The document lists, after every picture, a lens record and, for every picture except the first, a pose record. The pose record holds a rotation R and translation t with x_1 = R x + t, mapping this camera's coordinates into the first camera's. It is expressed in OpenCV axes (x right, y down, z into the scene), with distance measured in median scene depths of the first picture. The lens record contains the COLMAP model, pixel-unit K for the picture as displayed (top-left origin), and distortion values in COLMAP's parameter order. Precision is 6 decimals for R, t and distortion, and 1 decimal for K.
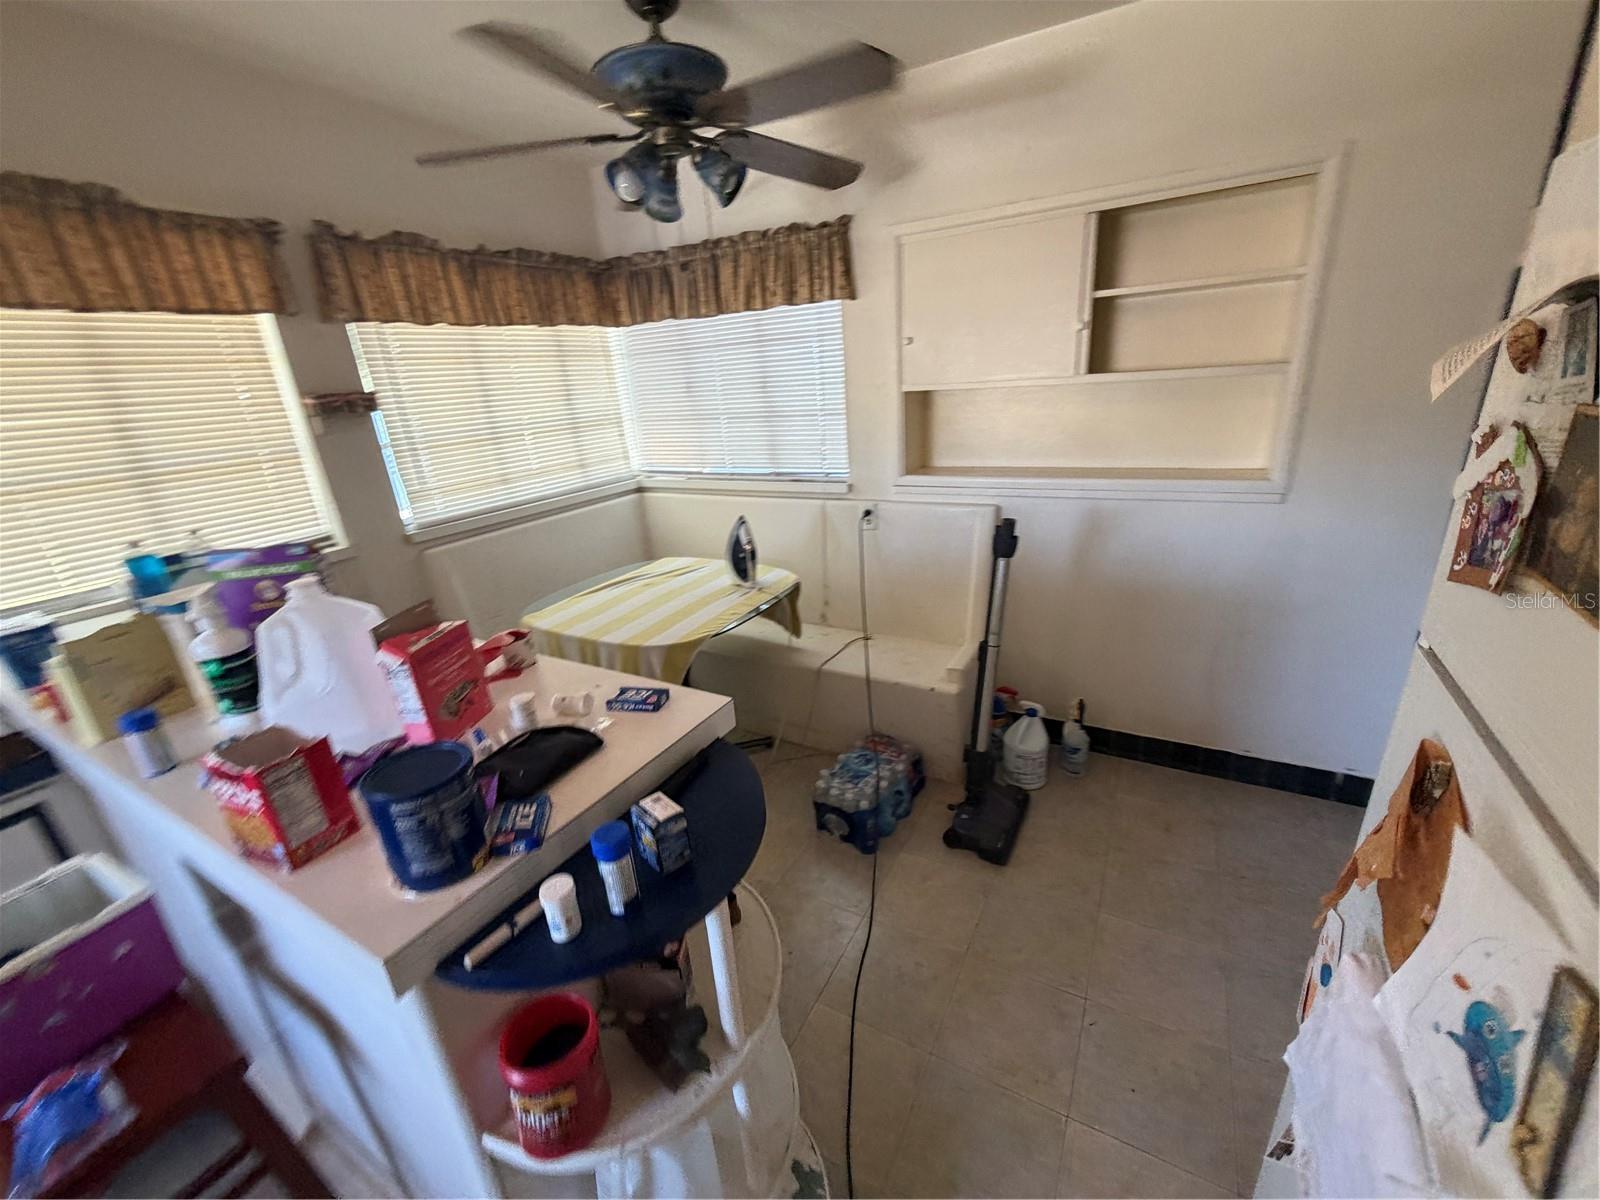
lens RADIAL K [[637.8, 0, 807.8], [0, 637.8, 605.7], [0, 0, 1]] dist [-0.001549, -0.000087]
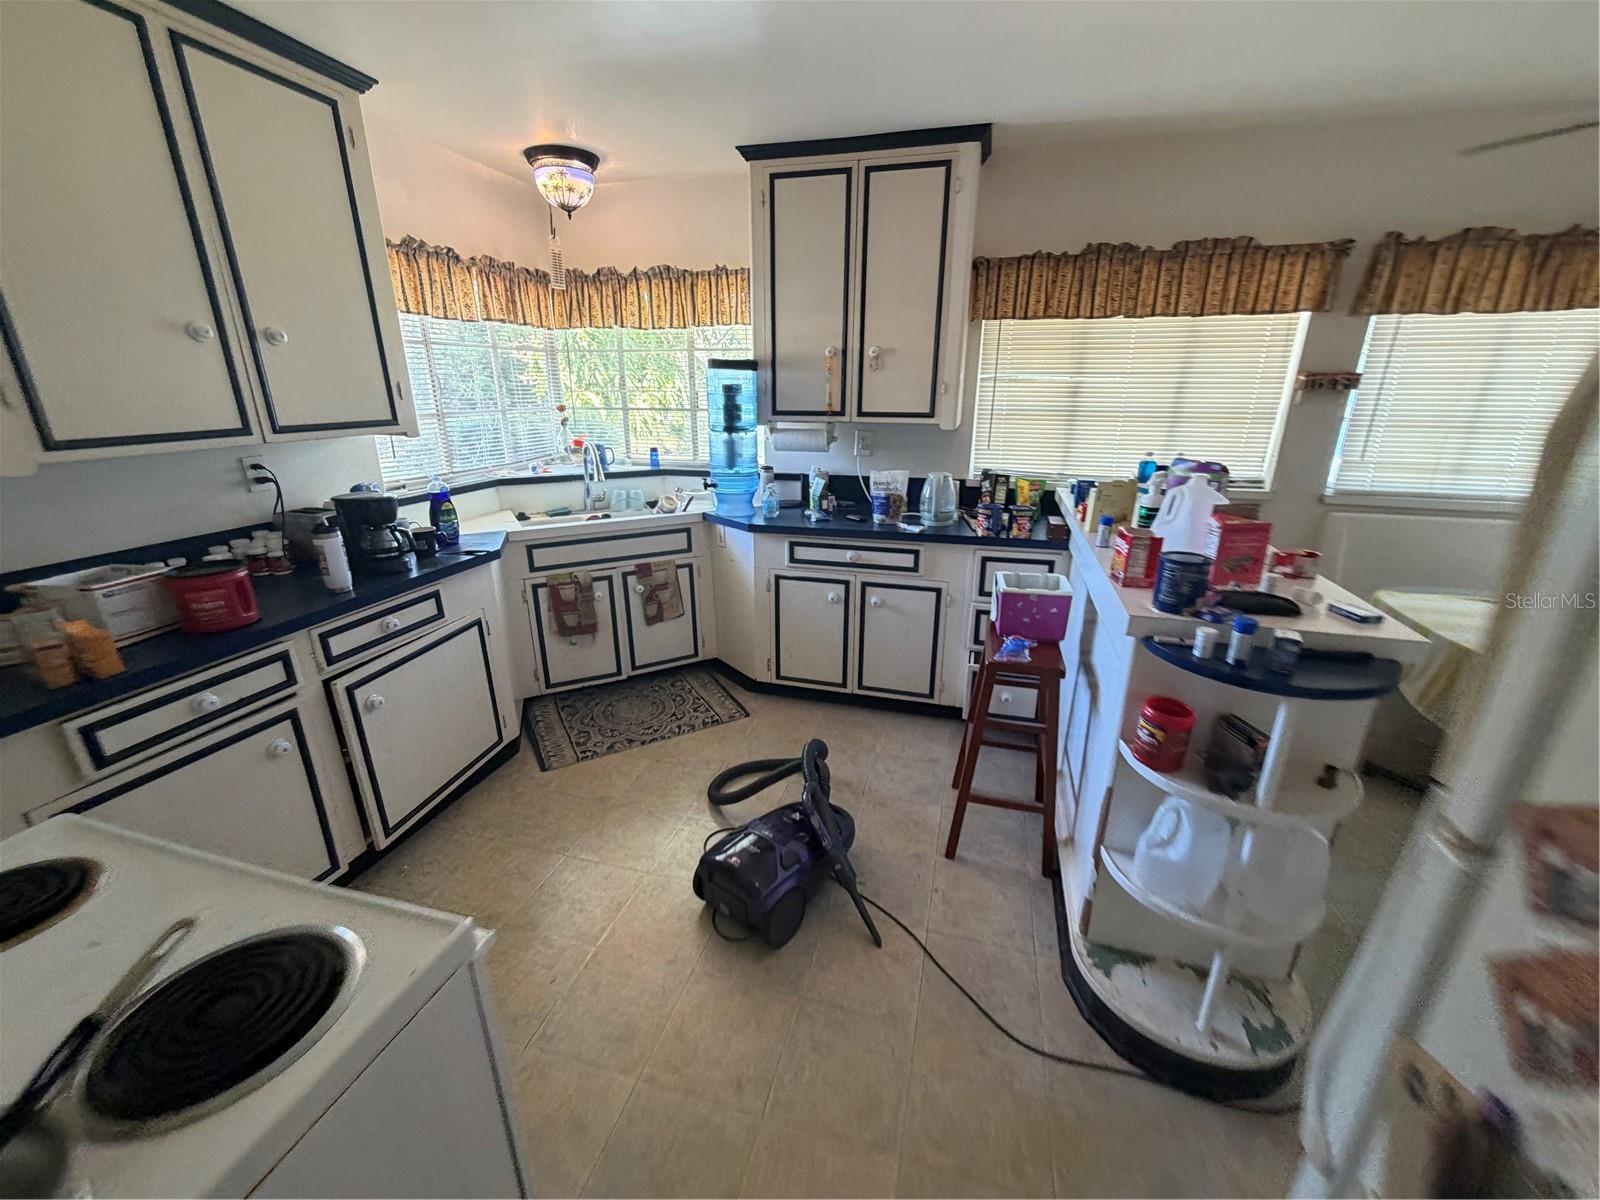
lens RADIAL K [[637.8, 0, 802.6], [0, 637.8, 600.7], [0, 0, 1]] dist [-0.001549, -0.000087]
pose [[0.228276, 0.375839, -0.898129, 0.620303], [-0.348234, 0.892978, 0.285174, 0.136070], [0.909188, 0.247661, 0.334725, -0.485629]]
